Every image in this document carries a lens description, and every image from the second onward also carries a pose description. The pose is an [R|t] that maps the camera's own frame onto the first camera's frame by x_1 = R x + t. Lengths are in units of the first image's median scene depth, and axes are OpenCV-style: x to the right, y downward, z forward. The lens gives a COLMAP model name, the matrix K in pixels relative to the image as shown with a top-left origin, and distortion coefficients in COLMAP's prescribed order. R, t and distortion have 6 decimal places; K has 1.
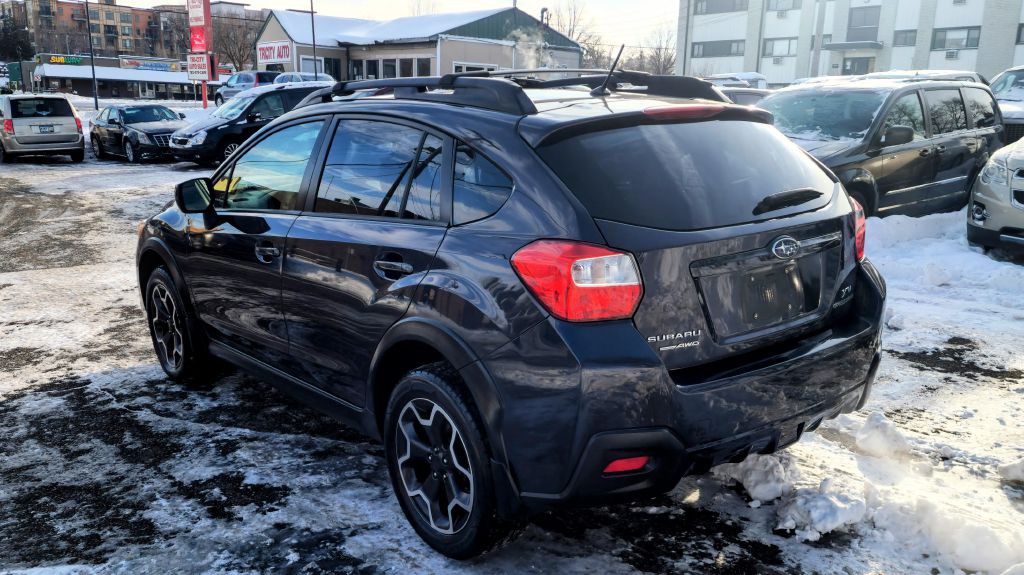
lens RADIAL K [[906.5, 0, 505.1], [0, 906.5, 282.6], [0, 0, 1]] dist [0.059462, -0.002947]
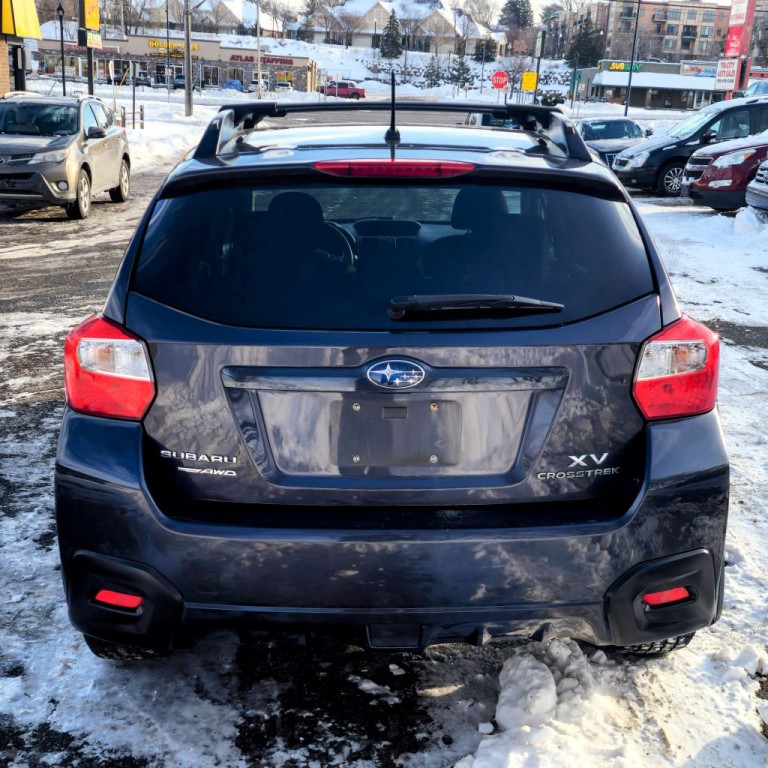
lens RADIAL K [[1067.5, 0, 376.6], [0, 1067.5, 379.8], [0, 0, 1]] dist [0.021164, 0.000000]
pose [[0.787941, 0.173281, -0.590866, 0.099606], [-0.144869, 0.984819, 0.095626, -0.013739], [0.598466, 0.010251, 0.801082, 0.043628]]
